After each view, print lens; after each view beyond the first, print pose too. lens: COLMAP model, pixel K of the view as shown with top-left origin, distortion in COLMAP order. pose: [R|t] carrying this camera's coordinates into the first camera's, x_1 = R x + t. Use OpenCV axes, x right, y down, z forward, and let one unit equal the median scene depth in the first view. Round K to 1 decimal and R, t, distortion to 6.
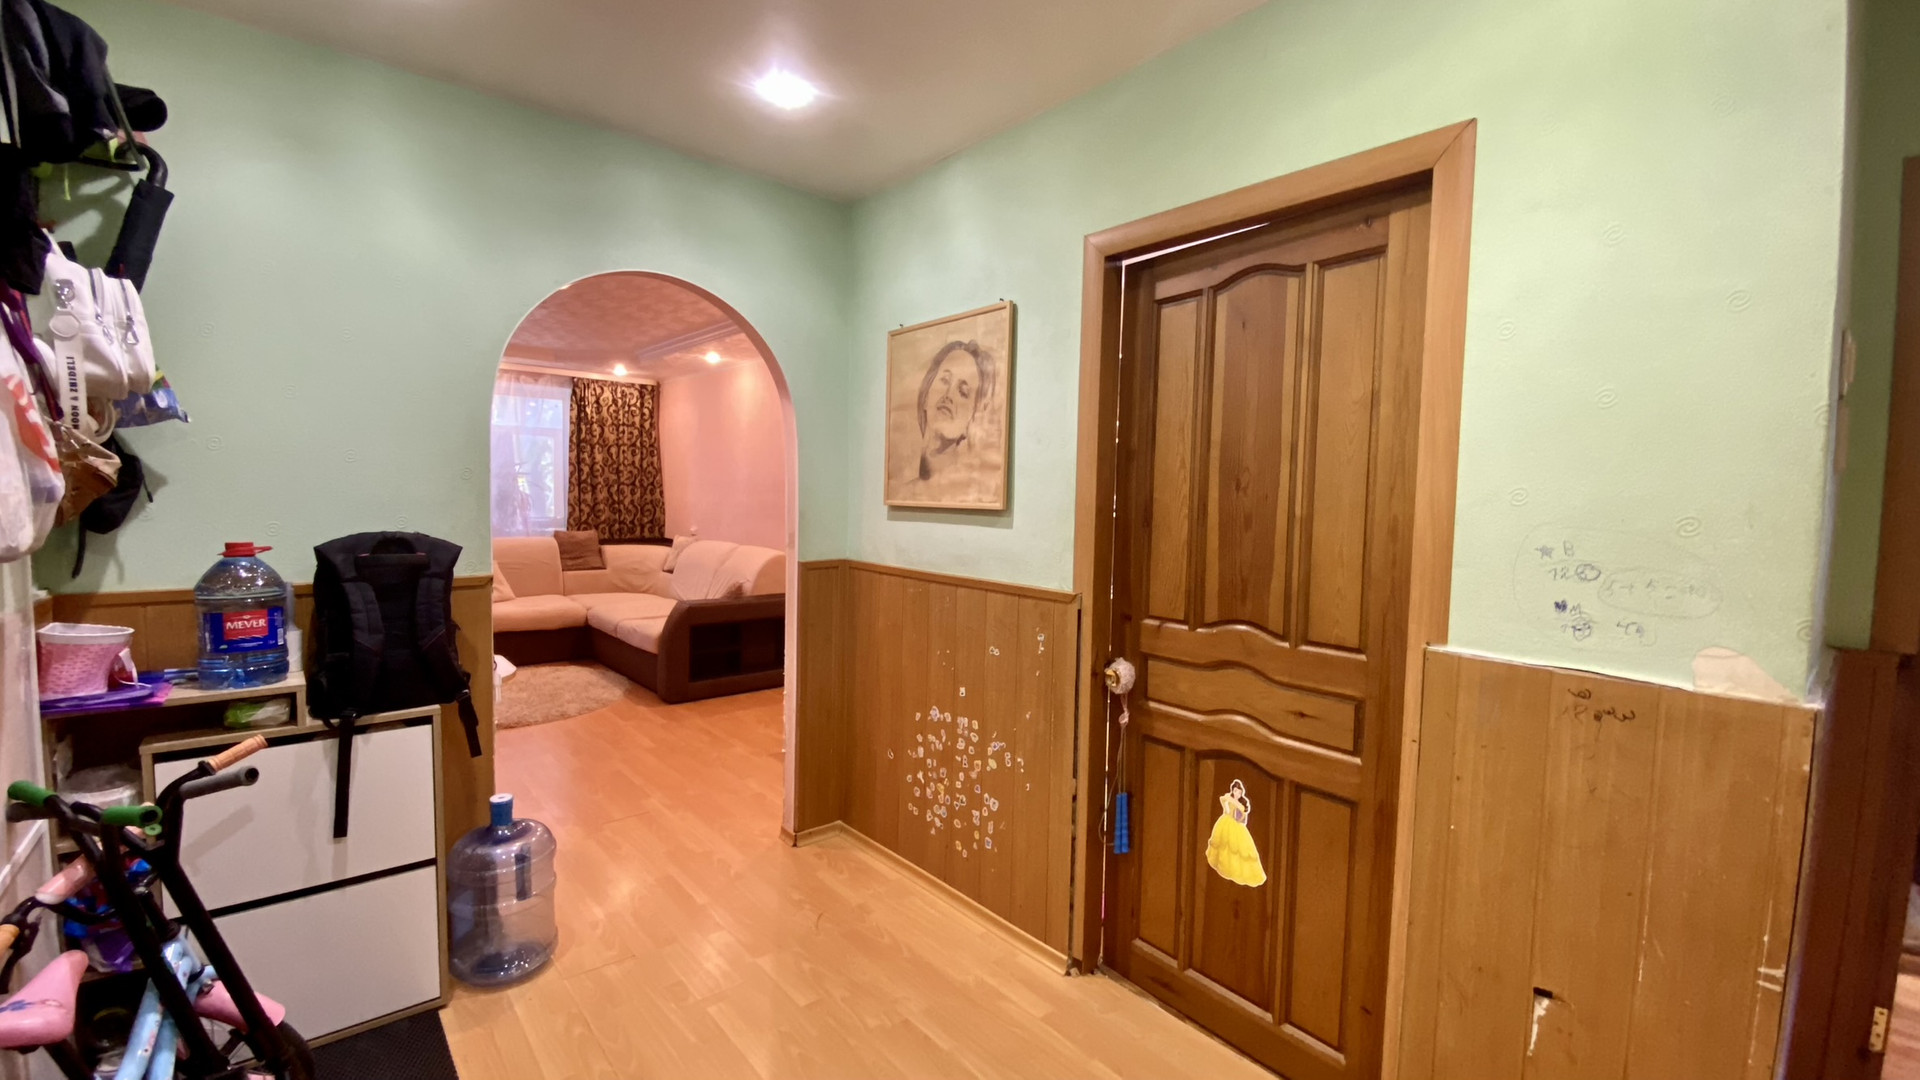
lens RADIAL K [[777.8, 0, 956.2], [0, 777.8, 539.7], [0, 0, 1]] dist [0.058242, -0.043756]
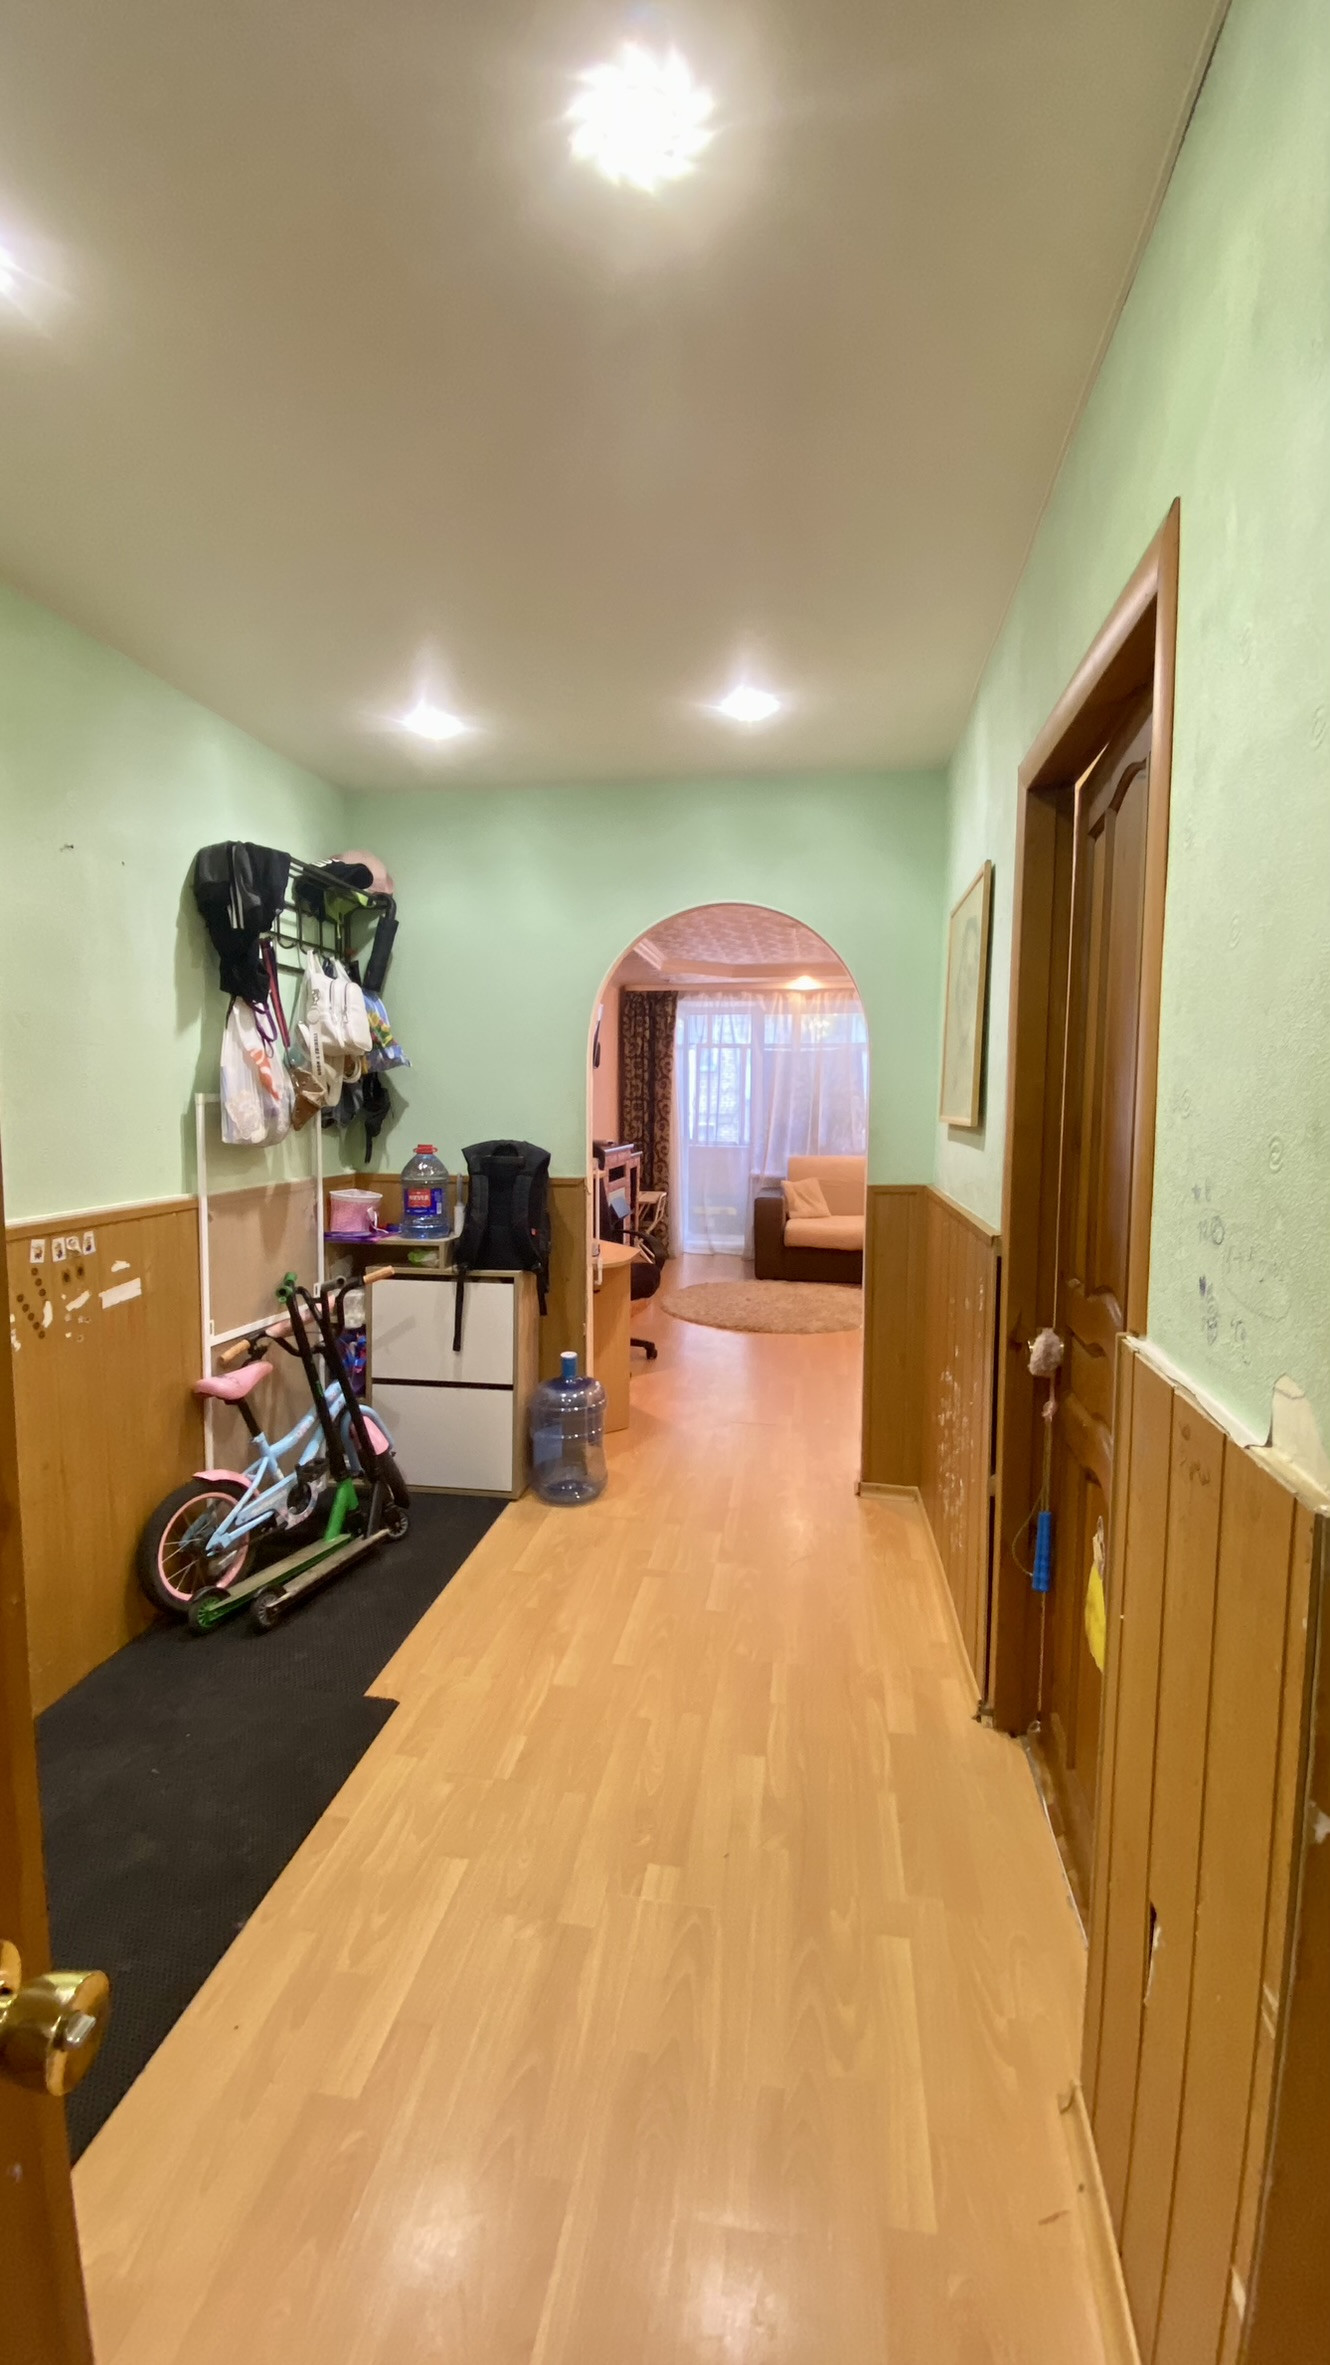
lens RADIAL K [[958.0, 0, 674.1], [0, 958.0, 1160.8], [0, 0, 1]] dist [0.058242, -0.043756]
pose [[0.652965, 0.032798, -0.756678, 0.213545], [-0.039163, 0.999188, 0.009515, -0.000413], [0.756375, 0.023421, 0.653719, 0.040692]]
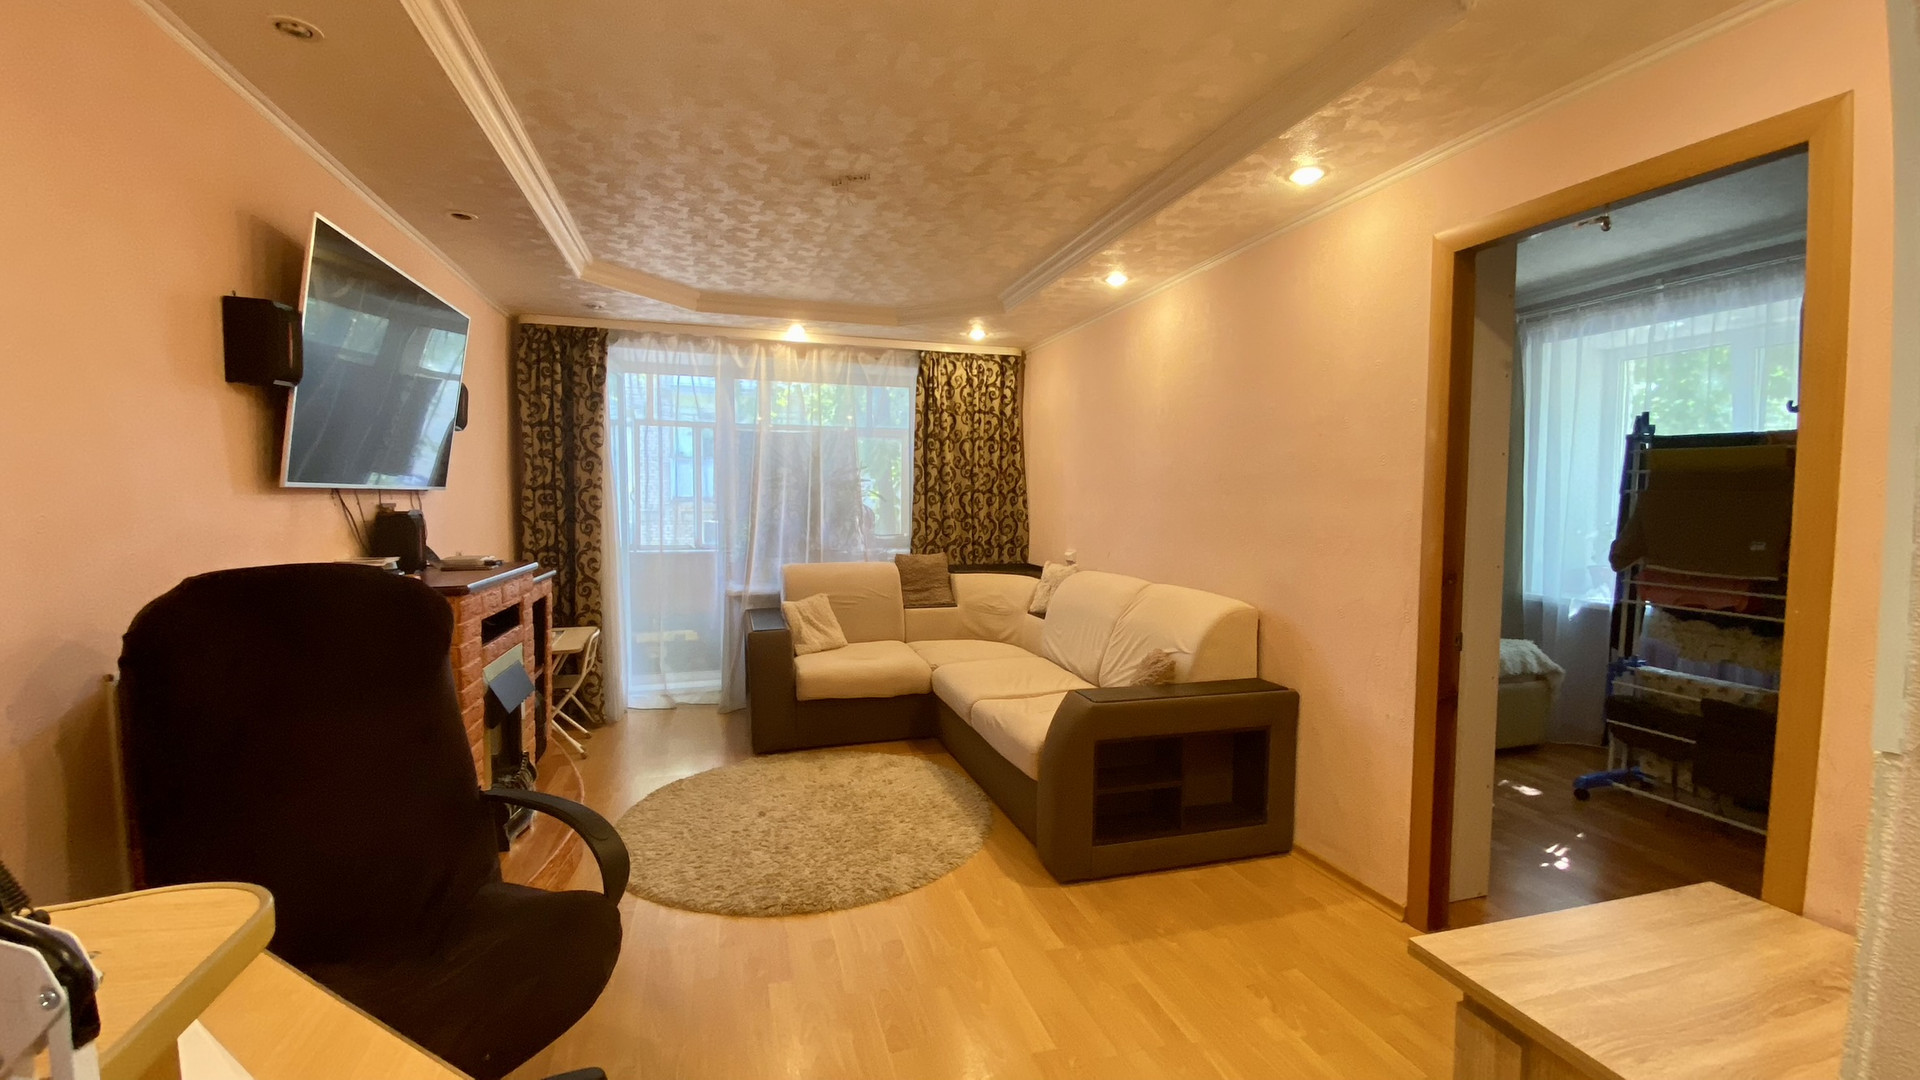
lens RADIAL K [[777.8, 0, 956.2], [0, 777.8, 539.7], [0, 0, 1]] dist [0.058242, -0.043756]
pose [[0.912802, 0.002367, -0.408395, -0.147150], [-0.009034, 0.999856, -0.014397, -0.014661], [0.408302, 0.016831, 0.912692, 0.330840]]
